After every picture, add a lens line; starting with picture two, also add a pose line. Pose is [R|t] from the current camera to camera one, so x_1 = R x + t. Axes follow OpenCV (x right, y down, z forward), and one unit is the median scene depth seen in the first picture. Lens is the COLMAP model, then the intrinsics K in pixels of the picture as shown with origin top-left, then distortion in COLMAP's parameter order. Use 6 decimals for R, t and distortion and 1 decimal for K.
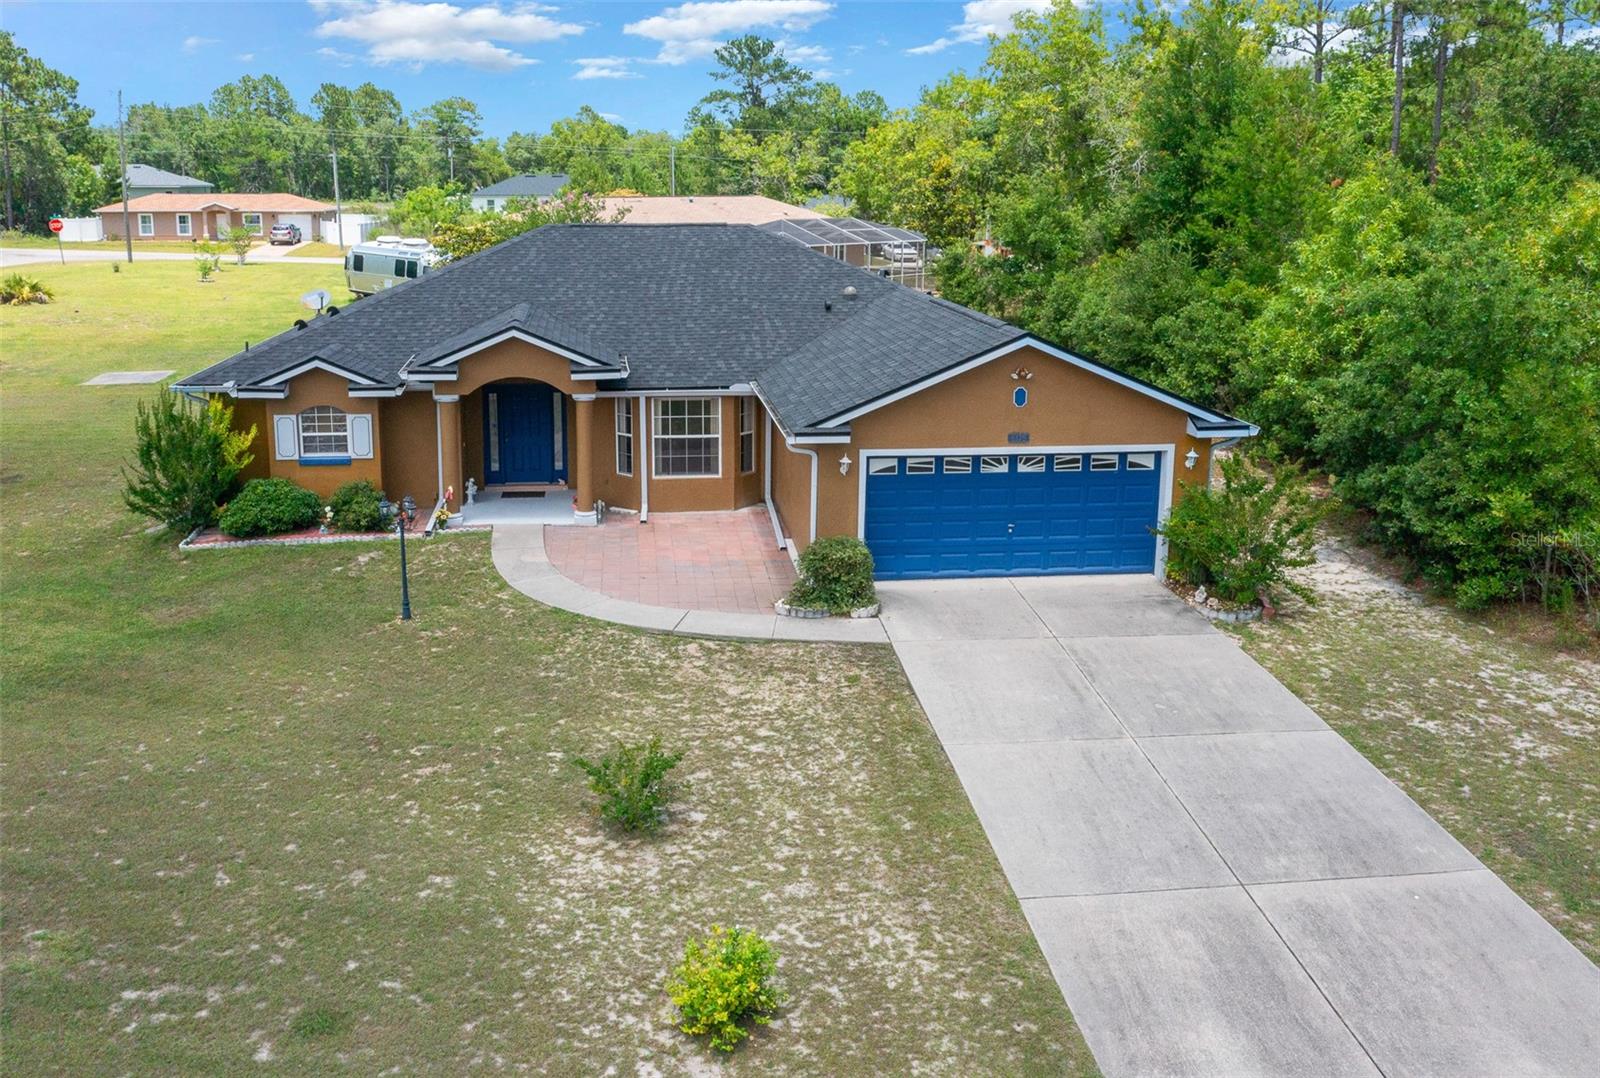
lens RADIAL K [[1398.1, 0, 799.2], [0, 1398.1, 405.0], [0, 0, 1]] dist [-0.004460, -0.000397]
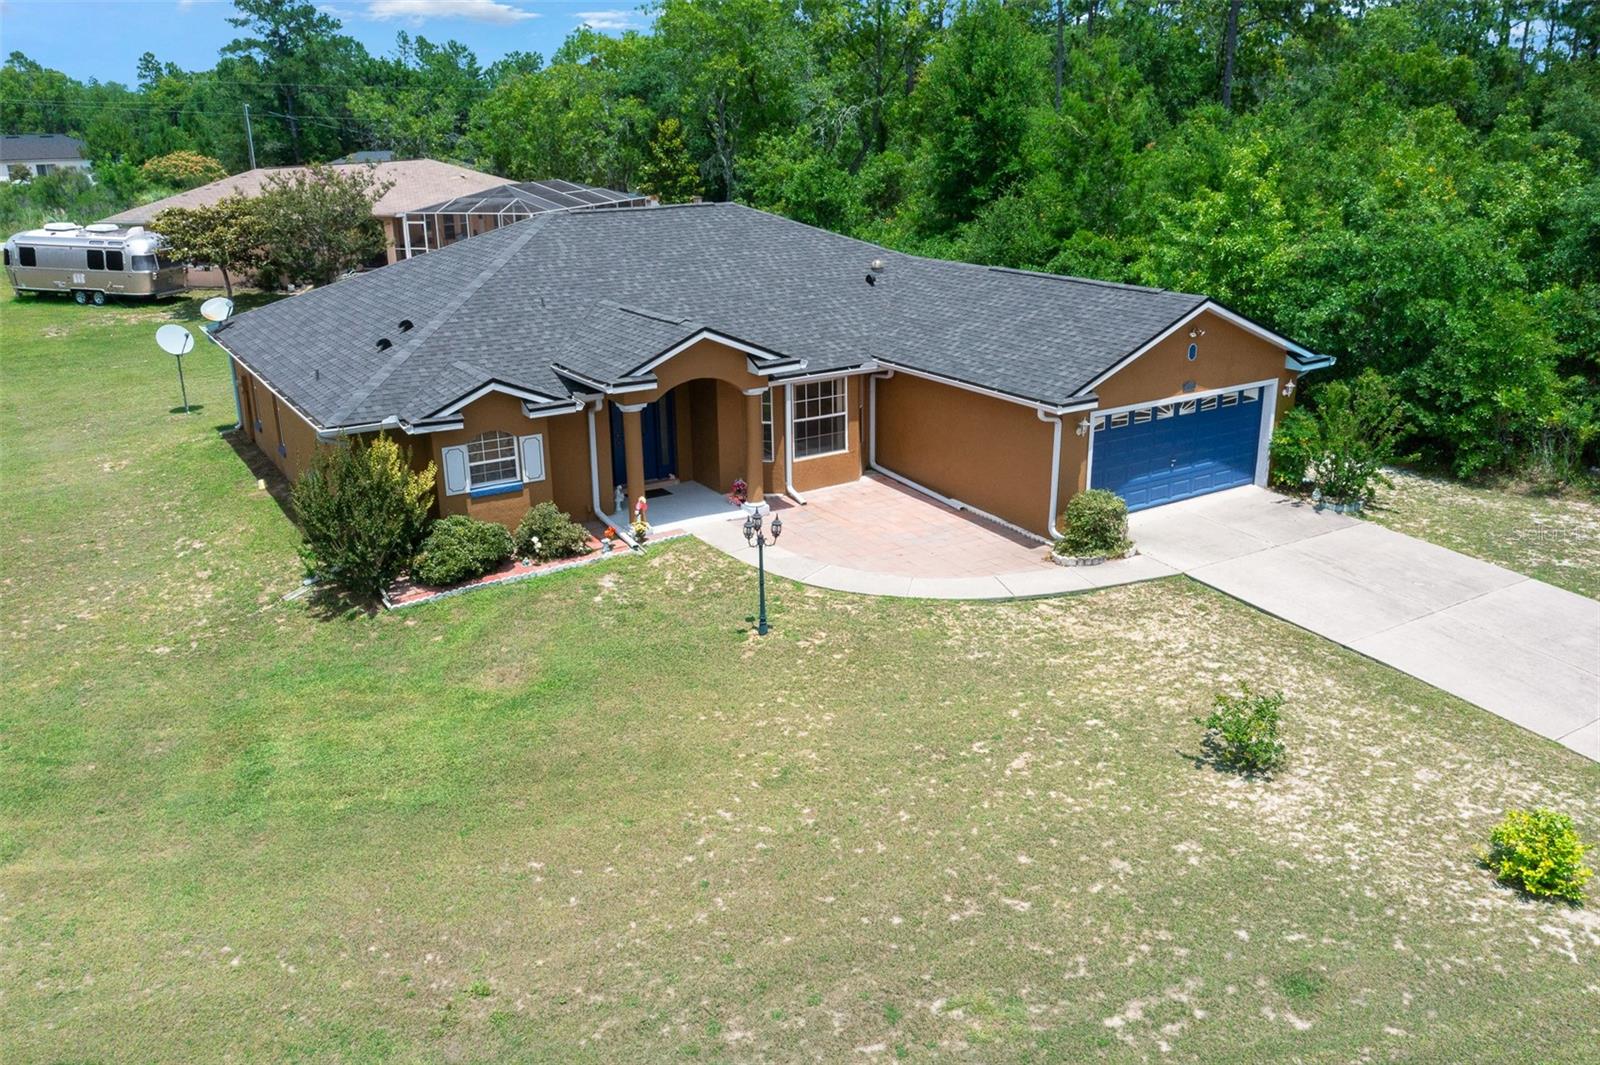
lens RADIAL K [[1261.1, 0, 800.0], [0, 1261.1, 532.5], [0, 0, 1]] dist [-0.009678, -0.009154]
pose [[0.884143, -0.158496, 0.439512, -0.618230], [0.086902, 0.980074, 0.178617, -0.074681], [-0.459064, -0.119728, 0.880298, 0.190203]]
